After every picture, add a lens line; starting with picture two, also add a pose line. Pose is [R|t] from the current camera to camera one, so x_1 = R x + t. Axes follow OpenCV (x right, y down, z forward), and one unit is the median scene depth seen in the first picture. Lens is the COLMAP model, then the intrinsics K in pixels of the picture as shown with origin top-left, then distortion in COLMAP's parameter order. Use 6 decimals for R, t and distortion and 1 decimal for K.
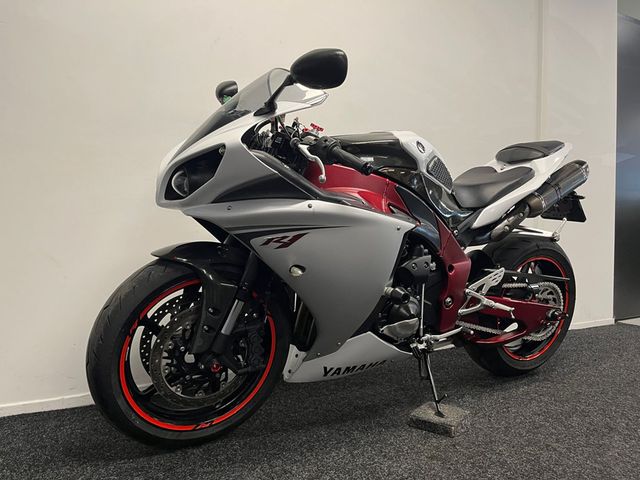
lens RADIAL K [[487.2, 0, 320.8], [0, 487.2, 237.2], [0, 0, 1]] dist [0.052520, -0.080764]
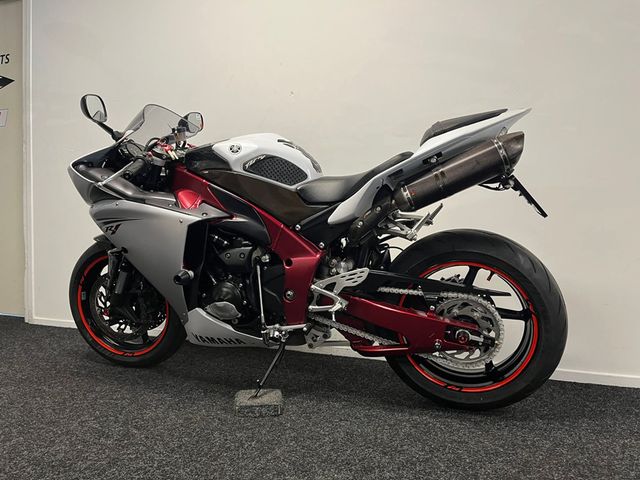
lens RADIAL K [[487.2, 0, 323.6], [0, 487.2, 235.1], [0, 0, 1]] dist [0.052520, -0.080764]
pose [[0.670688, 0.021646, -0.741423, 1.193229], [-0.028206, 0.999595, 0.003669, 0.001373], [0.741203, 0.018452, 0.671027, 0.418464]]
